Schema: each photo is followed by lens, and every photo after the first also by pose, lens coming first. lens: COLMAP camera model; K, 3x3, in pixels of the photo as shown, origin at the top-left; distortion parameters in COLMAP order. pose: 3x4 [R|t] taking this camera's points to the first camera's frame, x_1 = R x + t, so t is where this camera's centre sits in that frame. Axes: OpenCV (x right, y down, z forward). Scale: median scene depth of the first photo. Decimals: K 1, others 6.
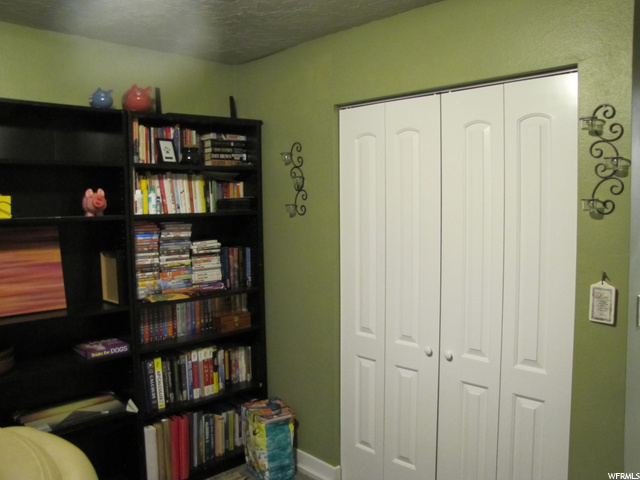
lens RADIAL K [[534.1, 0, 320.2], [0, 534.1, 242.4], [0, 0, 1]] dist [-0.119662, 0.018509]
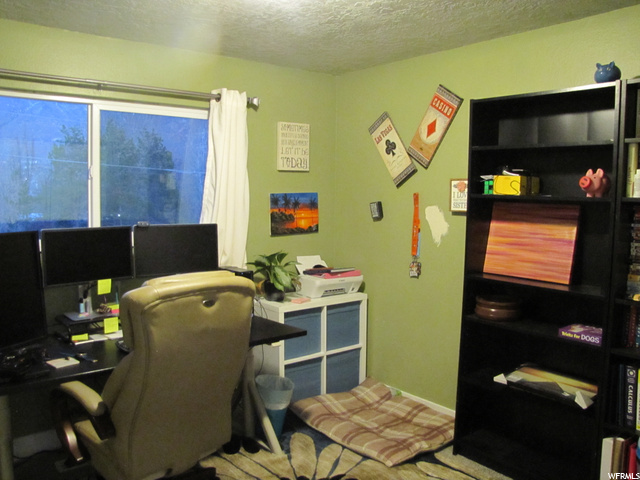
lens RADIAL K [[534.1, 0, 320.2], [0, 534.1, 238.3], [0, 0, 1]] dist [-0.119662, 0.018509]
pose [[-0.170401, 0.086280, -0.981590, 0.612511], [-0.084268, 0.991234, 0.101756, -0.029405], [0.981765, 0.100056, -0.161637, 0.669431]]
